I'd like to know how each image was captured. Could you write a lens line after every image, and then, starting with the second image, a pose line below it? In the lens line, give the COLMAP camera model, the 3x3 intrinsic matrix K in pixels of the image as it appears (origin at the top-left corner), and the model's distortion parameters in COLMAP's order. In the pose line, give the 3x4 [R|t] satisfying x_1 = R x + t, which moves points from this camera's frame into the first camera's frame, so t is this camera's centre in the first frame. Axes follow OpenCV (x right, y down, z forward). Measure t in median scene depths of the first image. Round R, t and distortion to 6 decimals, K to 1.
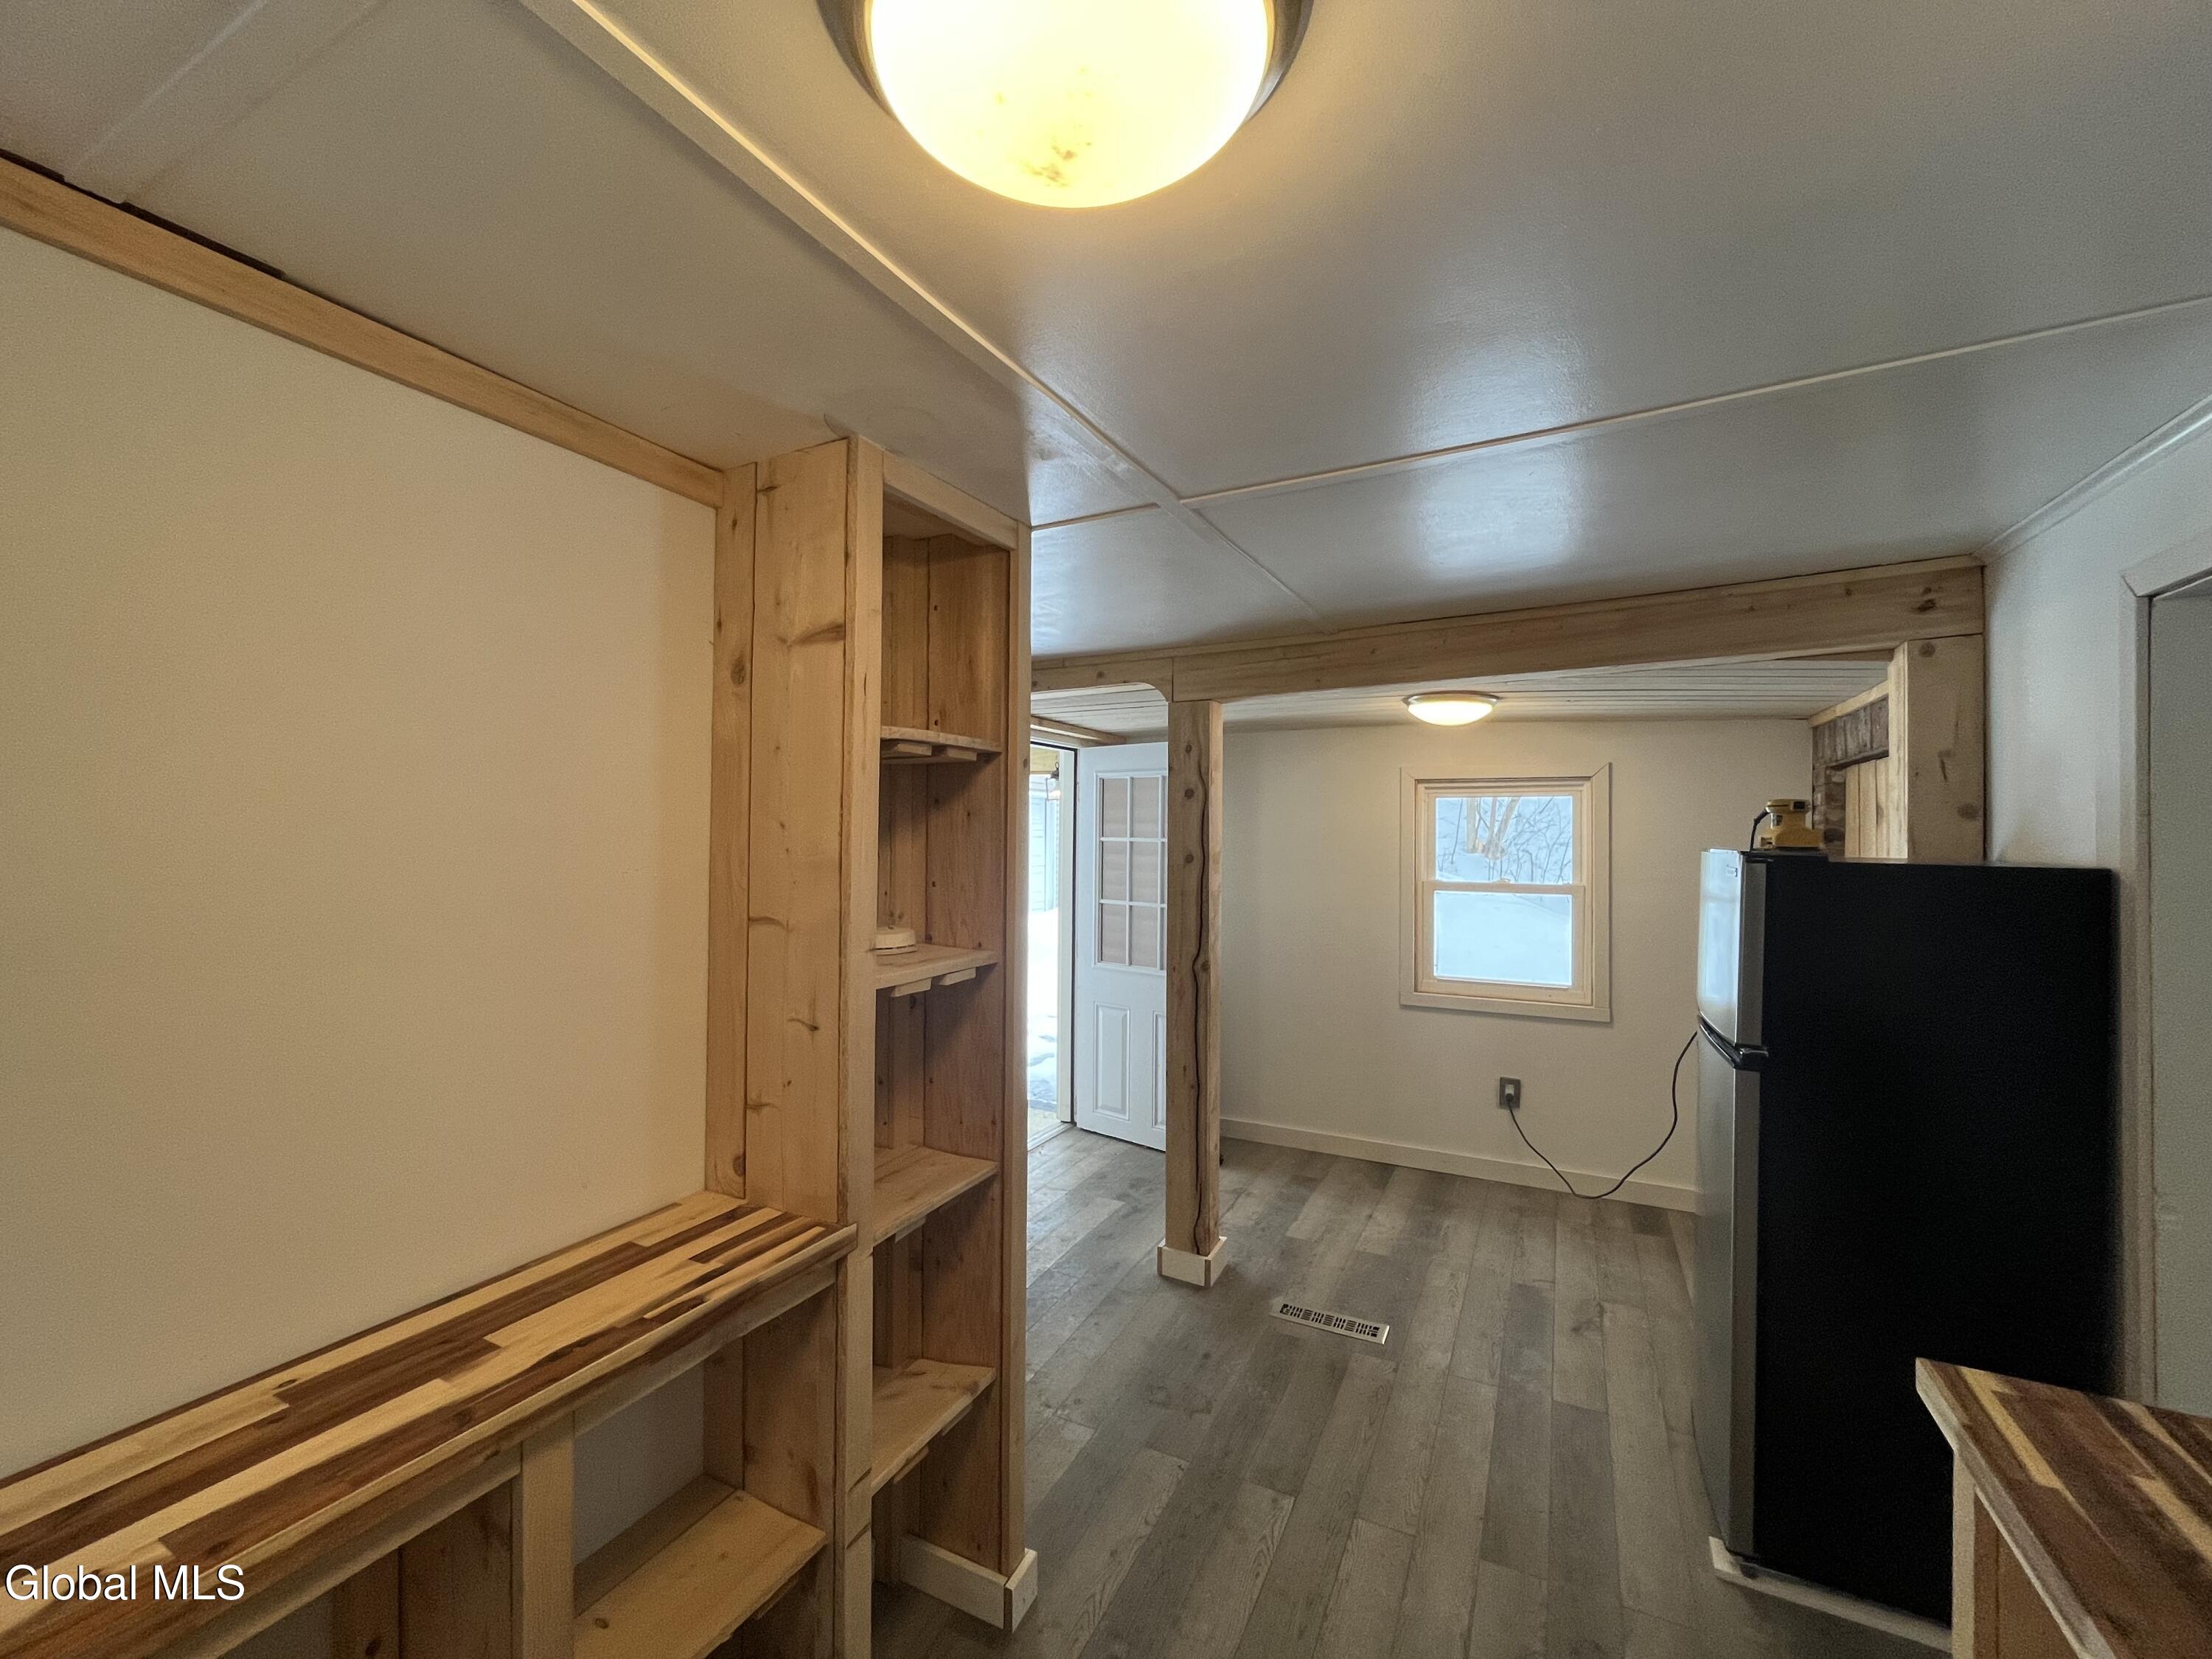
lens RADIAL K [[897.9, 0, 1110.4], [0, 897.9, 827.5], [0, 0, 1]] dist [-0.002535, 0.000120]
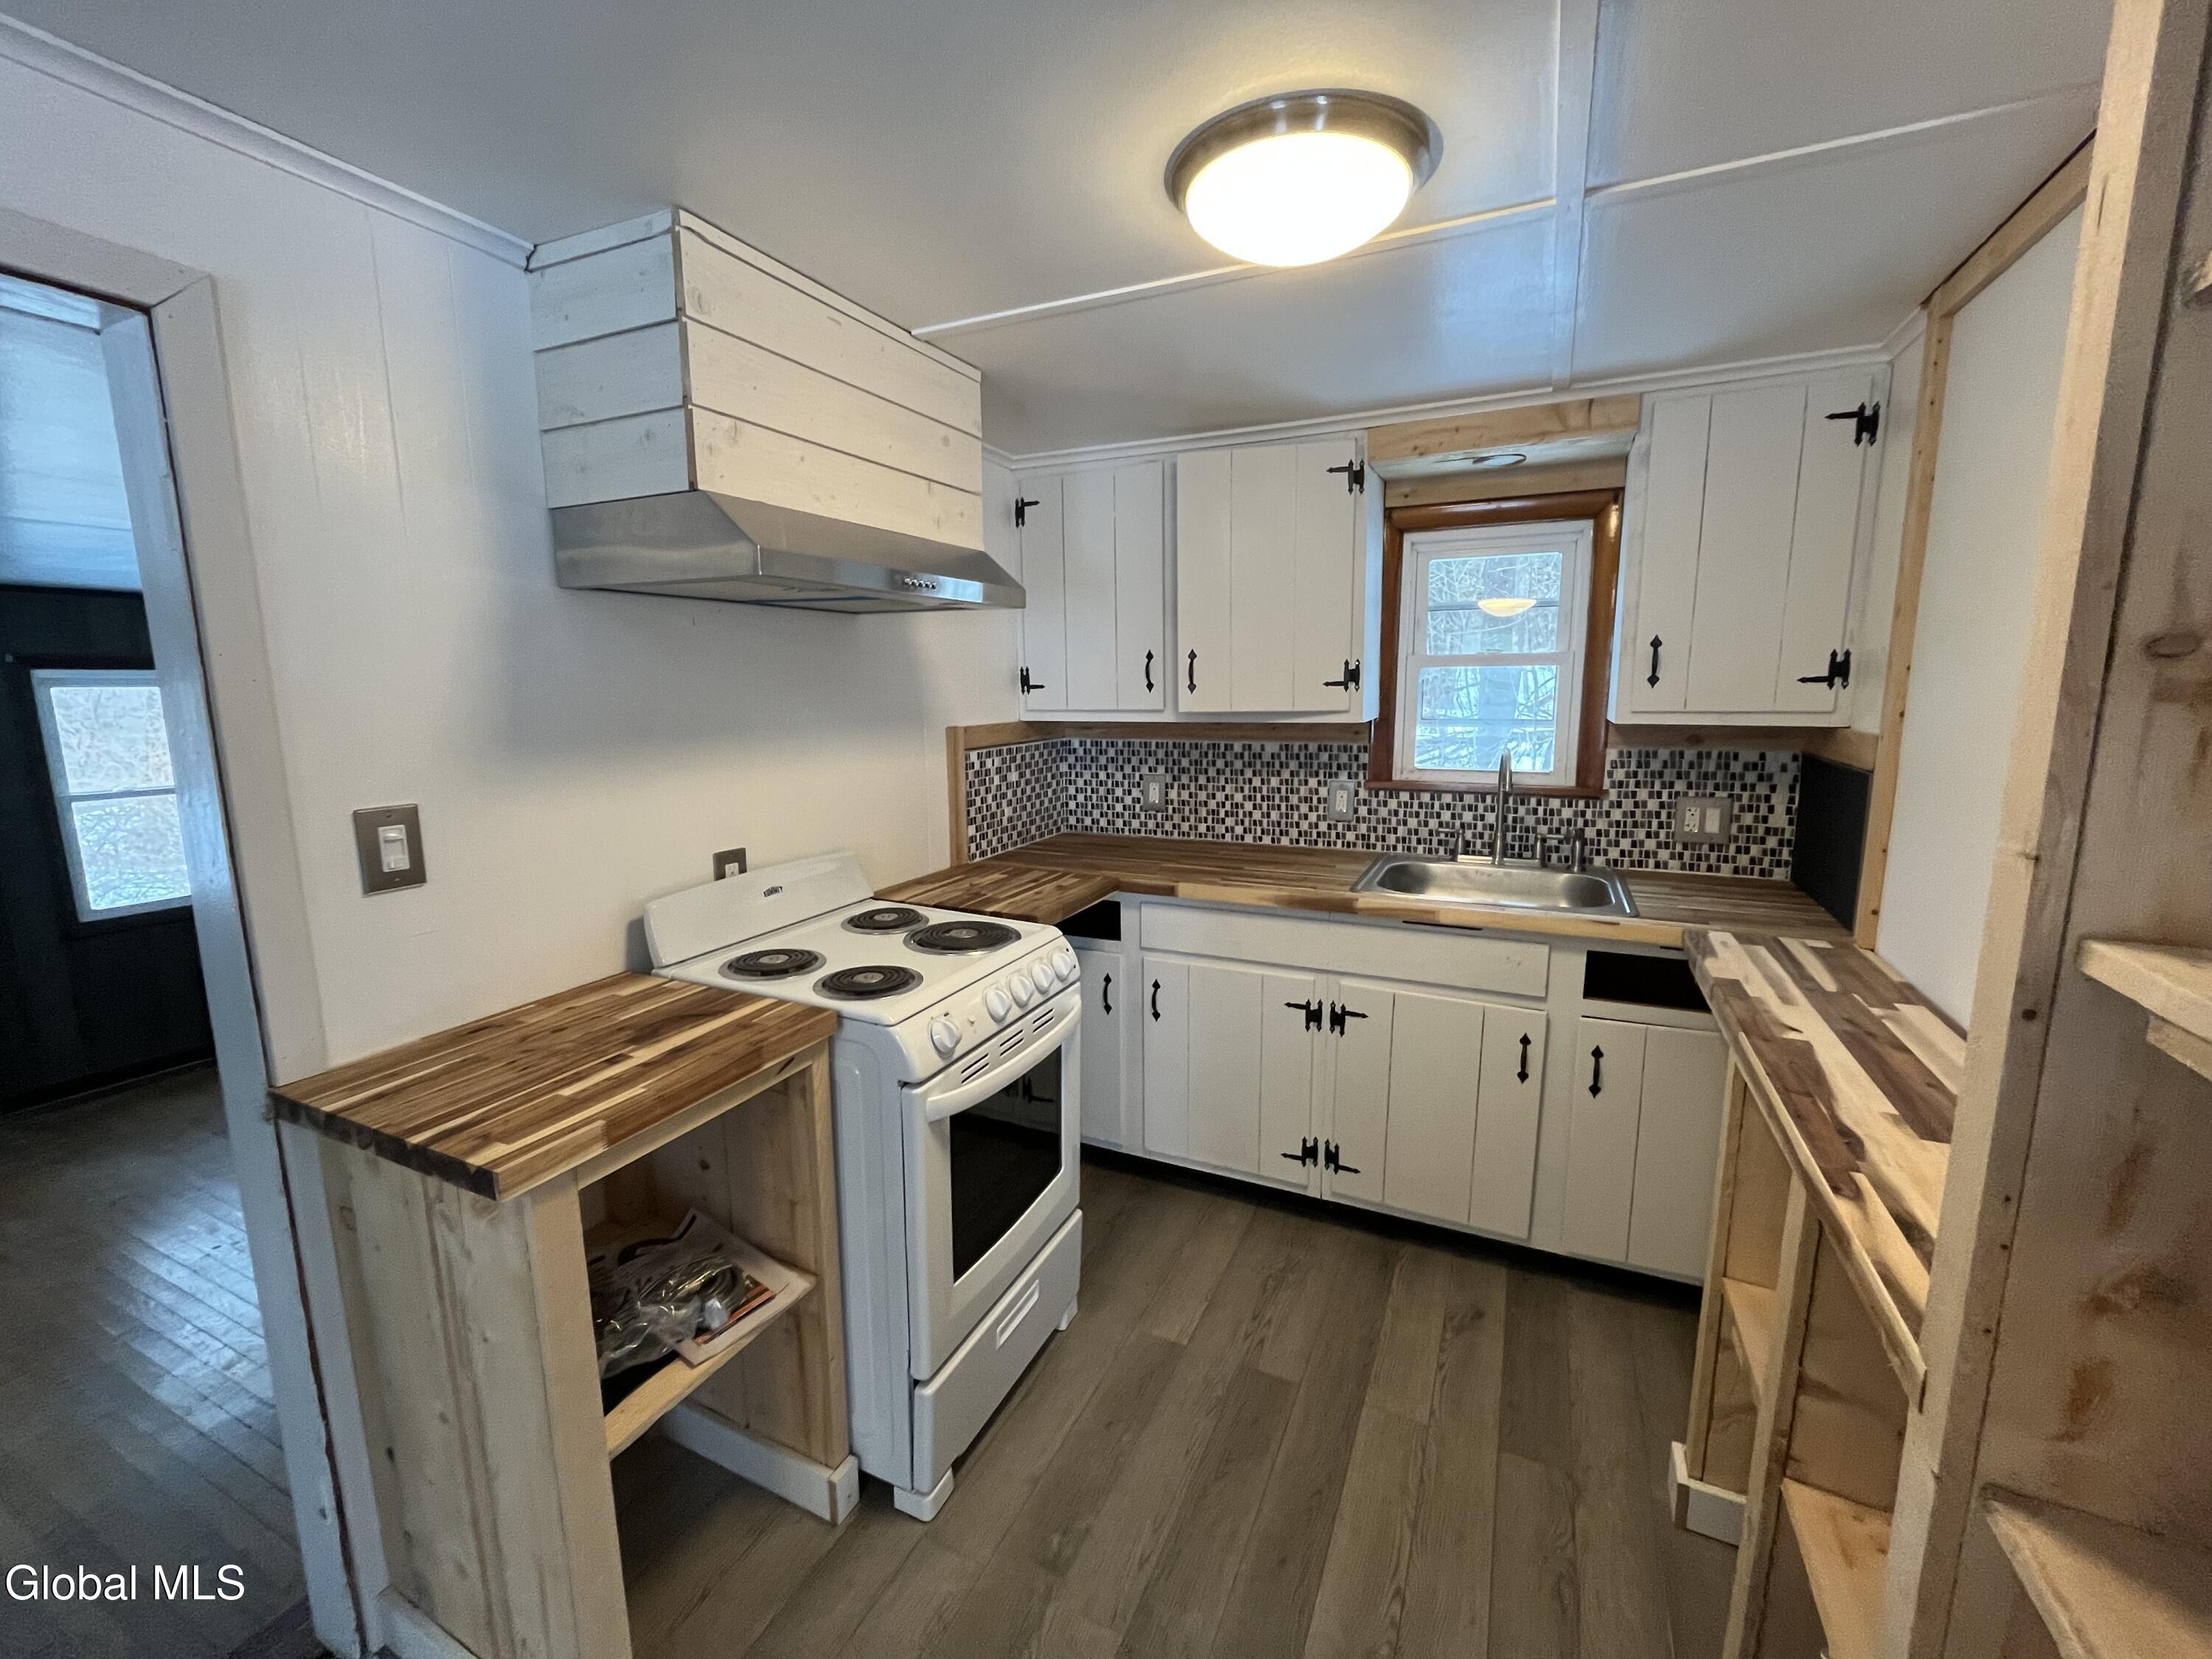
lens RADIAL K [[897.9, 0, 1111.6], [0, 897.9, 828.0], [0, 0, 1]] dist [-0.002535, 0.000120]
pose [[-0.999549, 0.009113, -0.028630, 0.069418], [0.004562, 0.987878, 0.155164, 0.019789], [0.029697, 0.154963, -0.987474, 0.519121]]
